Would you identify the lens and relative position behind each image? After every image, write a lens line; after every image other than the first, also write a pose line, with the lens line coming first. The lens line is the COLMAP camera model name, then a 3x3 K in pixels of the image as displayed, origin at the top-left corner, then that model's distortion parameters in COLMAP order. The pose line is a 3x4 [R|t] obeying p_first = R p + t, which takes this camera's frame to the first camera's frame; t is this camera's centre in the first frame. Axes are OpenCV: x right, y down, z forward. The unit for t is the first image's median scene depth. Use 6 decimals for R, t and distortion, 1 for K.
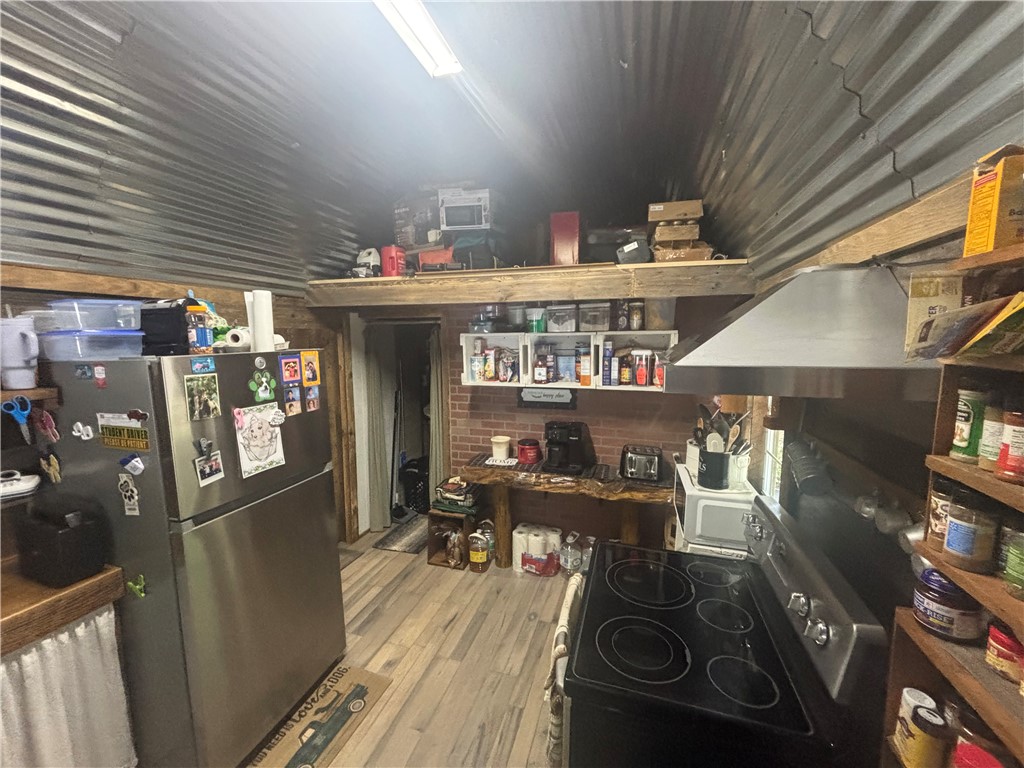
lens RADIAL K [[409.6, 0, 509.1], [0, 409.6, 384.4], [0, 0, 1]] dist [-0.000123, 0.000595]
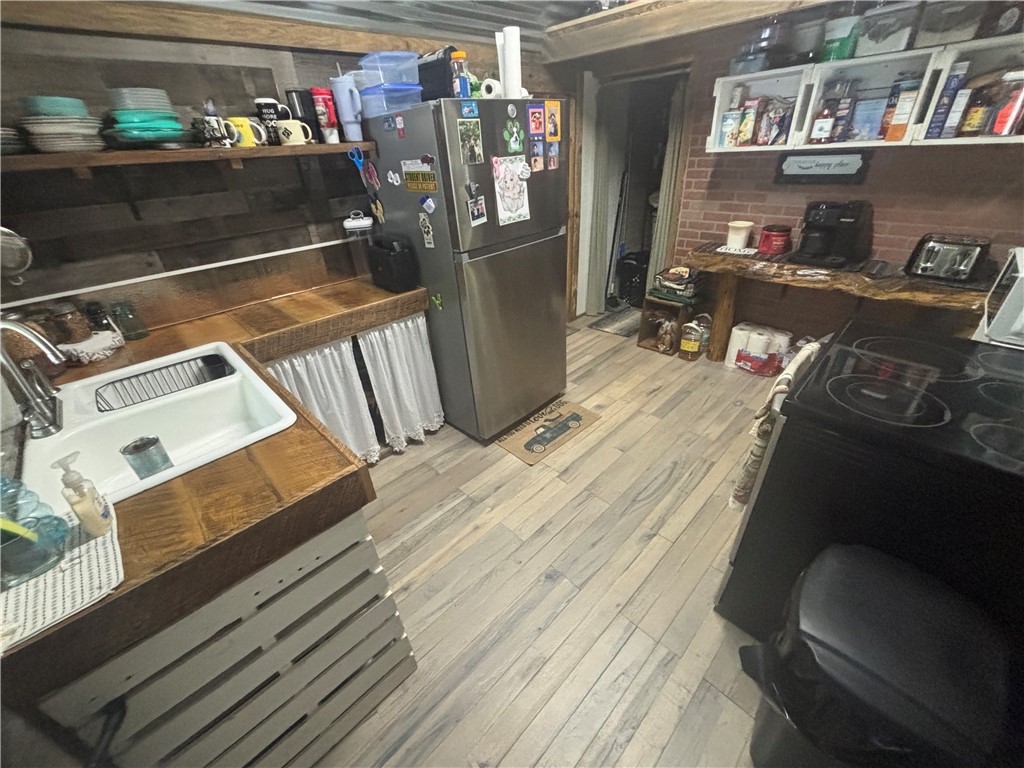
lens RADIAL K [[409.6, 0, 512.7], [0, 409.6, 380.1], [0, 0, 1]] dist [-0.000123, 0.000595]
pose [[0.883771, 0.197498, -0.424197, -0.018034], [-0.002435, 0.908489, 0.417901, 0.091281], [0.467913, -0.368296, 0.803377, -0.061743]]
